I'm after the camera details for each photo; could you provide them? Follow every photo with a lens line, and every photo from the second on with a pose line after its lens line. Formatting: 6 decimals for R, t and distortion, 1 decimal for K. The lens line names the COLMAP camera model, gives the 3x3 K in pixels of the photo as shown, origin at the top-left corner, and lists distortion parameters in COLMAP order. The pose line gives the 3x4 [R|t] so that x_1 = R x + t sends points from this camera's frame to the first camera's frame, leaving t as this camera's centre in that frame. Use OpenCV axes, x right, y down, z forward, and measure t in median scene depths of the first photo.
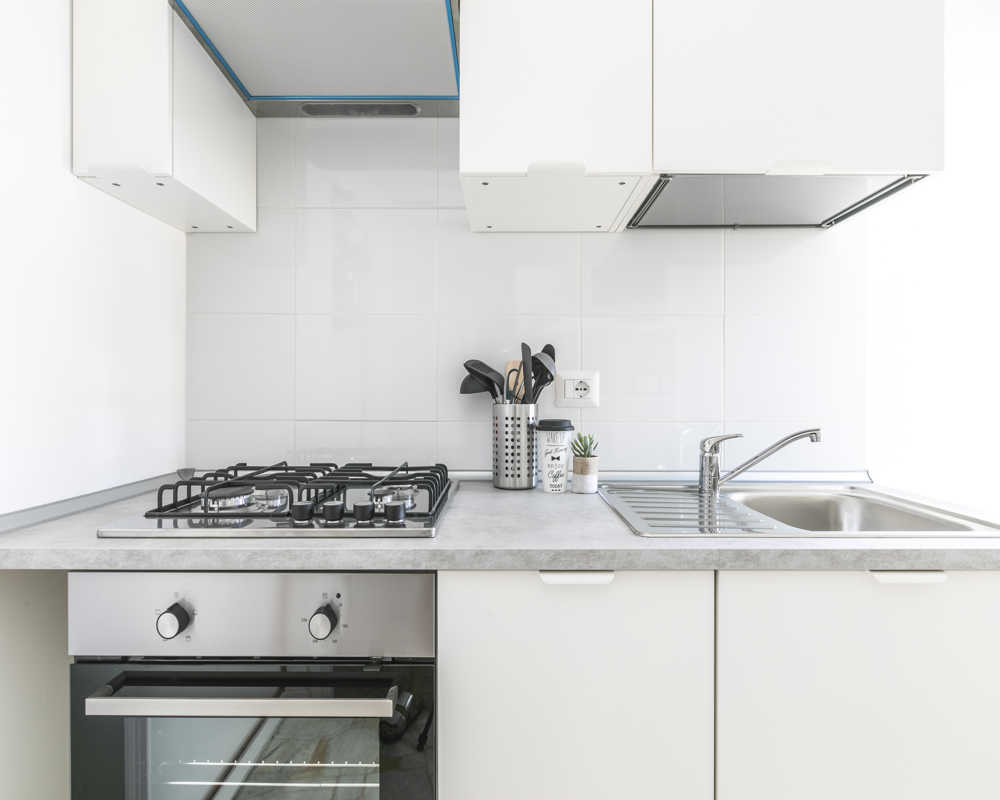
lens RADIAL K [[538.3, 0, 500.0], [0, 538.3, 400.0], [0, 0, 1]] dist [-0.012475, -0.000175]
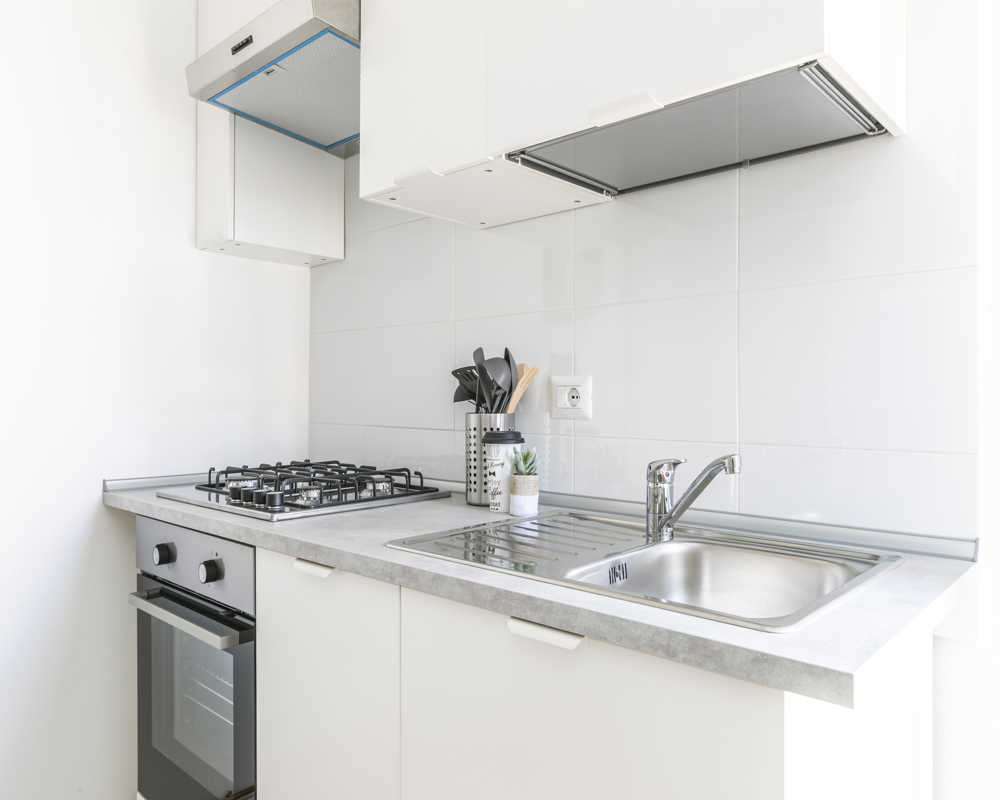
lens RADIAL K [[731.5, 0, 500.0], [0, 731.5, 400.0], [0, 0, 1]] dist [-0.037023, -0.000635]
pose [[0.736226, -0.000916, -0.676735, 0.944854], [-0.007694, 0.999923, -0.009723, -0.003699], [0.676692, 0.012366, 0.736162, 0.098240]]
